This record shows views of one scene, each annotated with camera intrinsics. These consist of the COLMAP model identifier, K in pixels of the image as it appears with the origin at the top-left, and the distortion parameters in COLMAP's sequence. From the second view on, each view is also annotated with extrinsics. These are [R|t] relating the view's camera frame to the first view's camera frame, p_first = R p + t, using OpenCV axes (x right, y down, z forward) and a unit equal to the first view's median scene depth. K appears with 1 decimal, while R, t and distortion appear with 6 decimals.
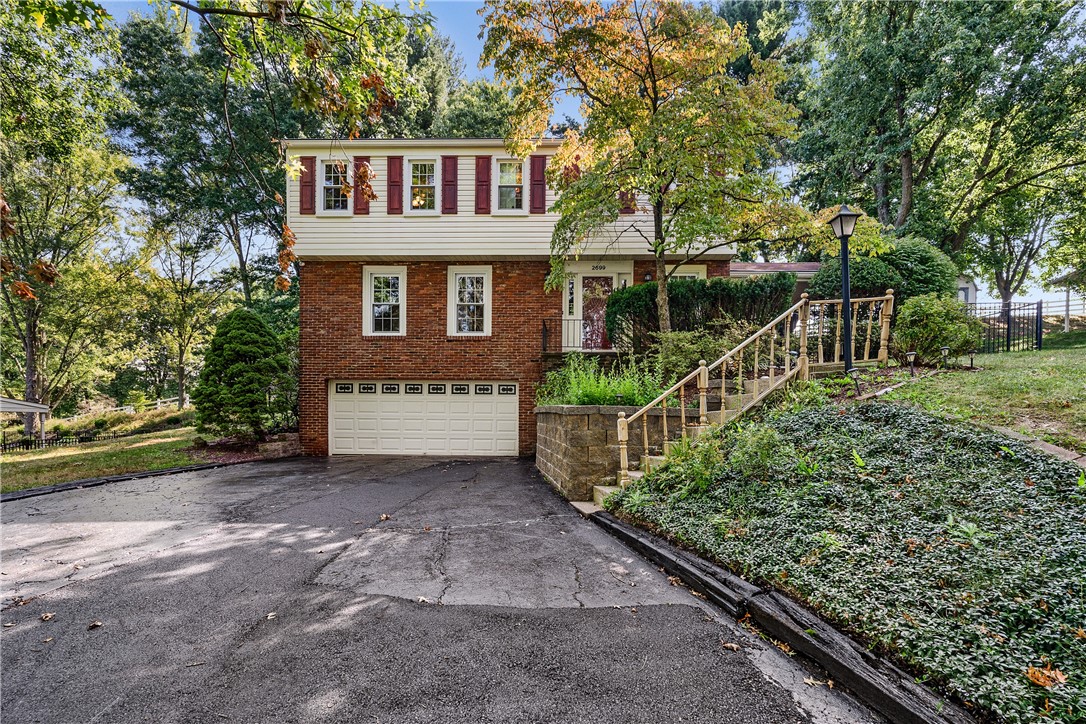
lens RADIAL K [[485.5, 0, 547.6], [0, 485.5, 371.6], [0, 0, 1]] dist [0.001662, 0.000247]
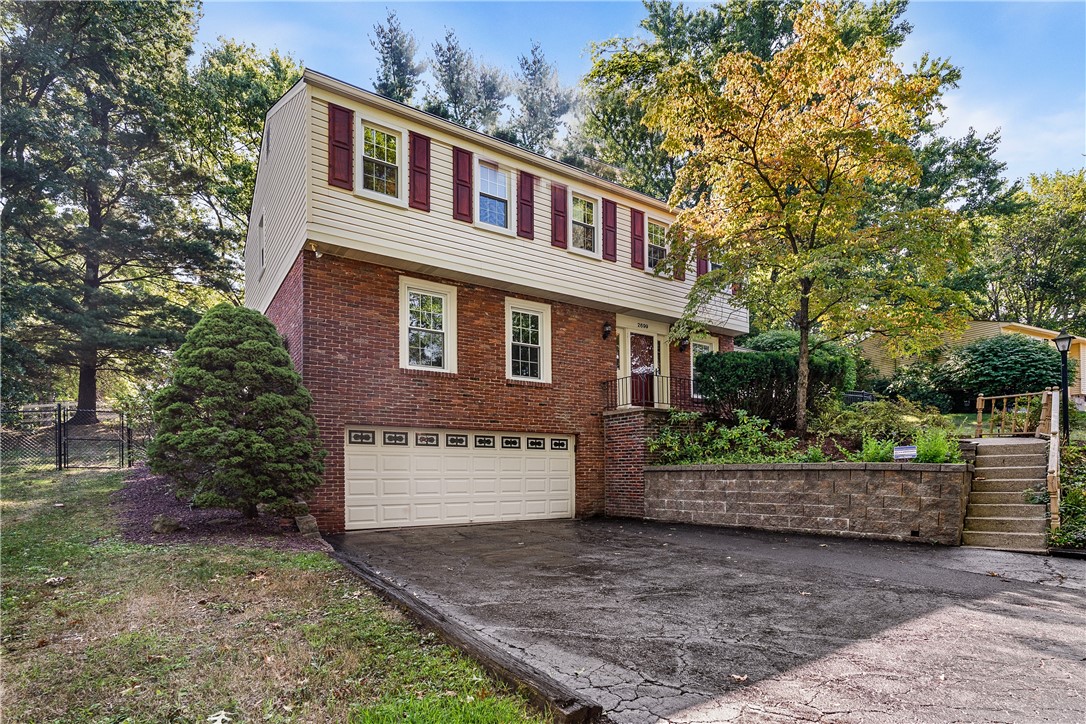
lens RADIAL K [[715.5, 0, 543.1], [0, 715.5, 398.1], [0, 0, 1]] dist [0.002198, 0.000053]
pose [[0.741671, 0.060474, 0.668032, -0.984308], [-0.054050, 0.998077, -0.030343, -0.006471], [-0.668583, -0.013602, 0.743513, 0.032677]]
